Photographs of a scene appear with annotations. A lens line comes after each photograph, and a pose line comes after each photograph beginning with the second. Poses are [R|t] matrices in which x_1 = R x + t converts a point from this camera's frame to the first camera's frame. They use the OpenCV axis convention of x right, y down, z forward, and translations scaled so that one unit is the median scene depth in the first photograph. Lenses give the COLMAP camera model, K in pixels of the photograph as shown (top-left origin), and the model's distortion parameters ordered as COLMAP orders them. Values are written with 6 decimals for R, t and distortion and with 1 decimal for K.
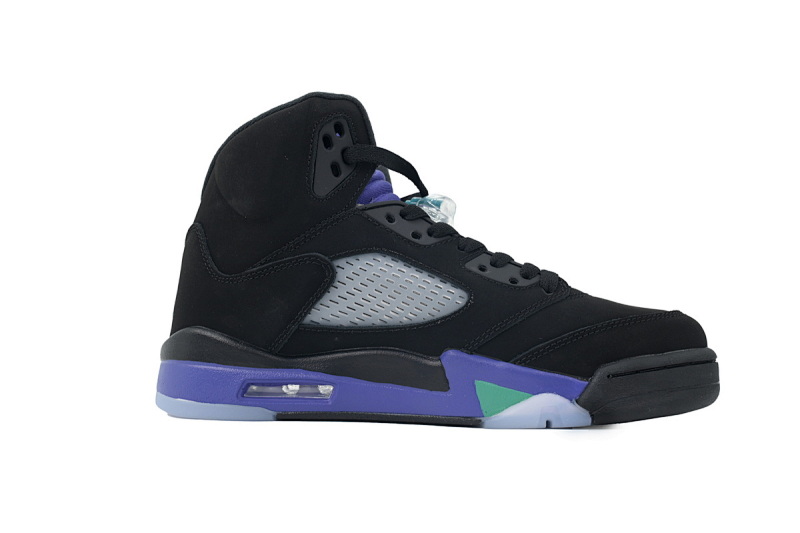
lens RADIAL K [[668.8, 0, 405.3], [0, 668.8, 264.8], [0, 0, 1]] dist [0.009228, -0.002439]
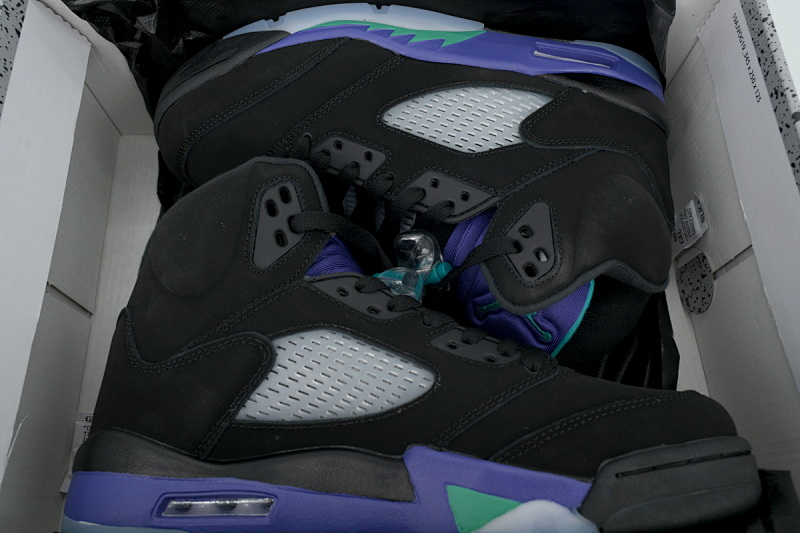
lens RADIAL K [[615.6, 0, 394.8], [0, 615.6, 270.5], [0, 0, 1]] dist [0.020642, 0.005820]
pose [[0.999686, -0.023385, 0.008991, 0.039566], [0.024577, 0.985038, -0.170575, 0.042883], [-0.004868, 0.170743, 0.985304, 0.225121]]
